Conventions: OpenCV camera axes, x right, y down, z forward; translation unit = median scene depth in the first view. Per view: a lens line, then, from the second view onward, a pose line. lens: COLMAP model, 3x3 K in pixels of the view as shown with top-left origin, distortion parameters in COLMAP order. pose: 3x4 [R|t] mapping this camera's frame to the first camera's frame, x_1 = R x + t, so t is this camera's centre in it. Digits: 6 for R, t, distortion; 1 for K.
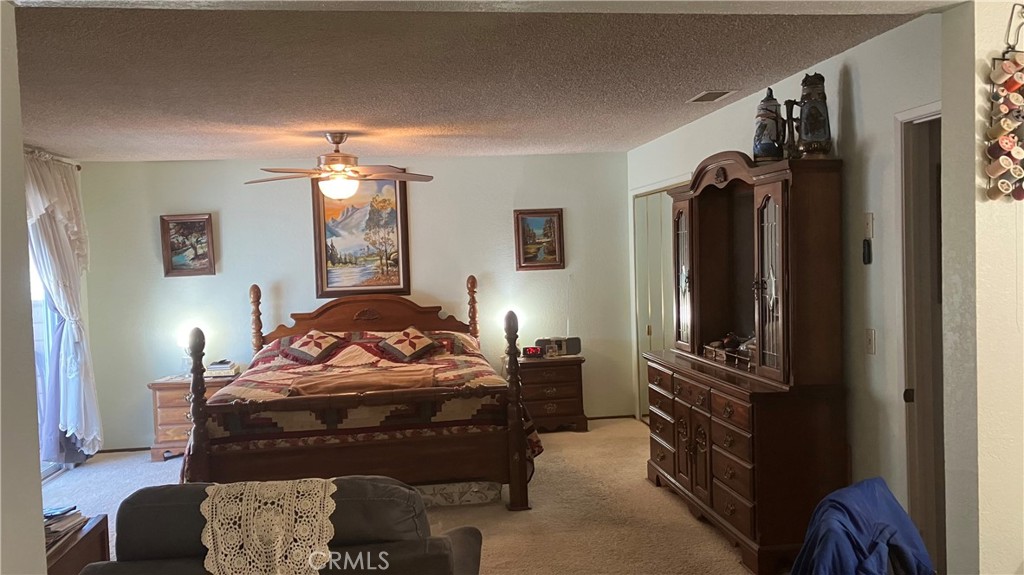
lens RADIAL K [[818.9, 0, 512.0], [0, 818.9, 287.5], [0, 0, 1]] dist [-0.004152, -0.009105]
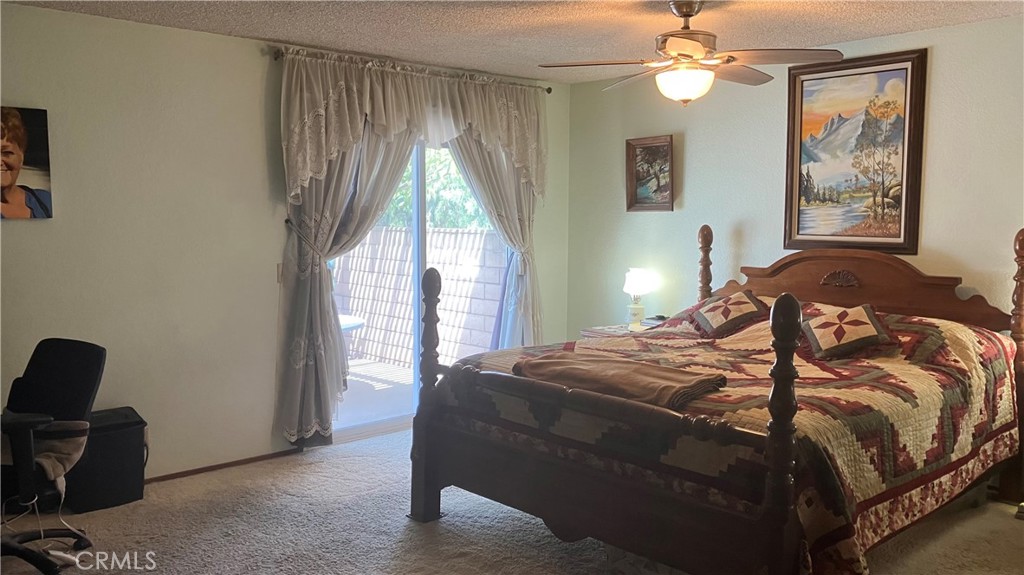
lens RADIAL K [[818.9, 0, 512.0], [0, 818.9, 287.5], [0, 0, 1]] dist [-0.004152, -0.009105]
pose [[0.548609, 0.111624, -0.828594, 0.228410], [-0.052819, 0.993695, 0.098894, -0.011573], [0.834409, -0.010489, 0.551046, 0.406845]]
